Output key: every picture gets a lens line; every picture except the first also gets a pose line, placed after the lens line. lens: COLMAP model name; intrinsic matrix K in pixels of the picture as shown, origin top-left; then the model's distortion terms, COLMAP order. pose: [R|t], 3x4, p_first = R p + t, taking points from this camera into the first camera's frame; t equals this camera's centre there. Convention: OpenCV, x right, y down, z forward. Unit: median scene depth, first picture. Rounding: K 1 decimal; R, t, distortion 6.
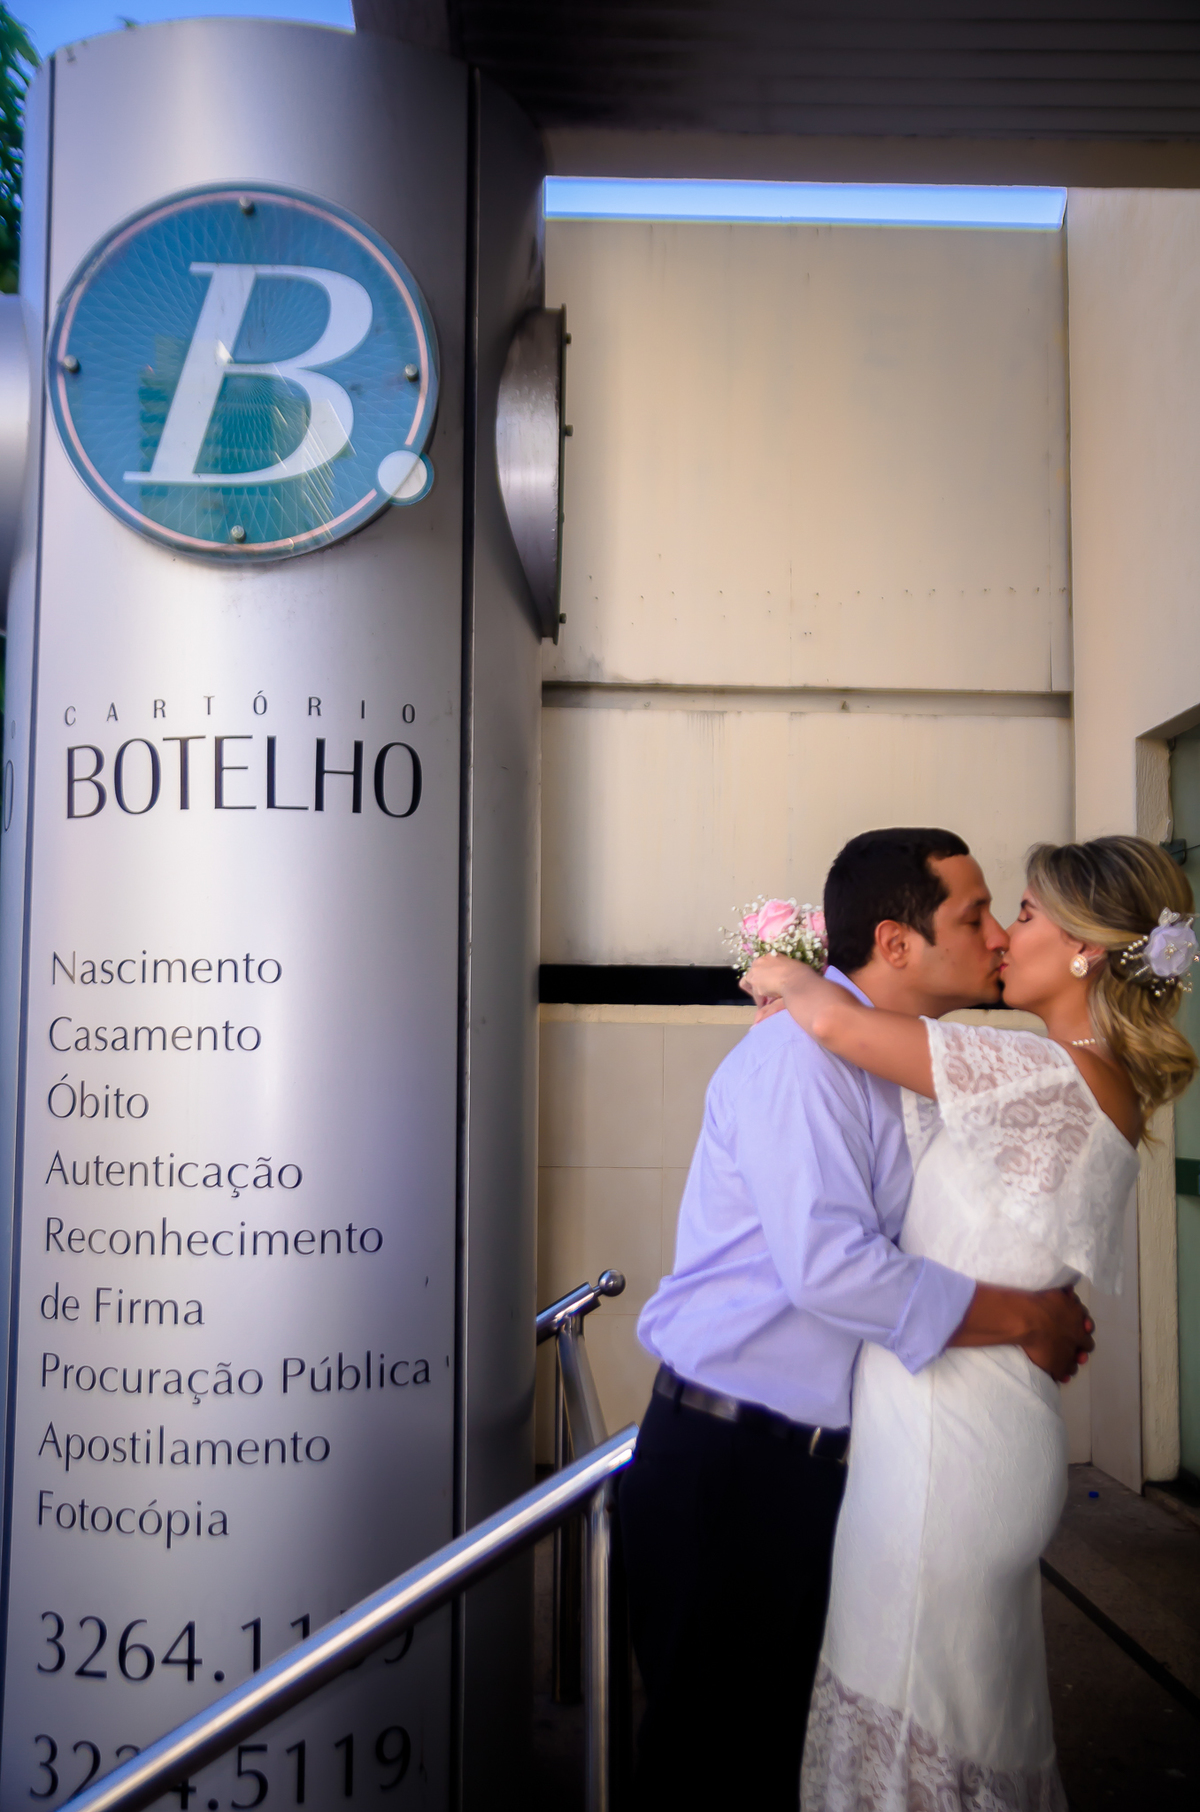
lens RADIAL K [[1862.0, 0, 600.6], [0, 1862.0, 908.5], [0, 0, 1]] dist [-0.007824, 0.000000]
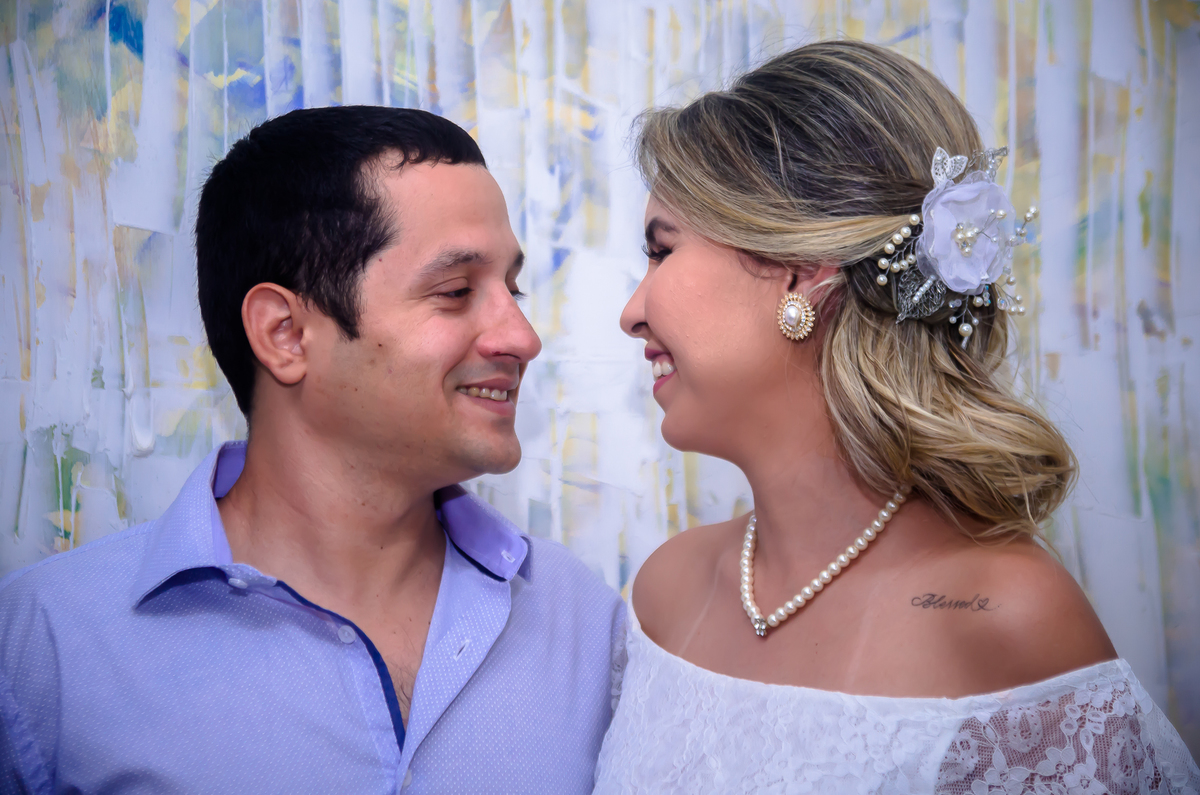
lens RADIAL K [[2221.7, 0, 599.4], [0, 2221.7, 397.4], [0, 0, 1]] dist [-0.145014, 0.000000]
pose [[0.956891, -0.246558, 0.153520, 0.122605], [0.243172, 0.969127, 0.040755, 0.017341], [-0.158829, -0.001666, 0.987305, 0.468132]]
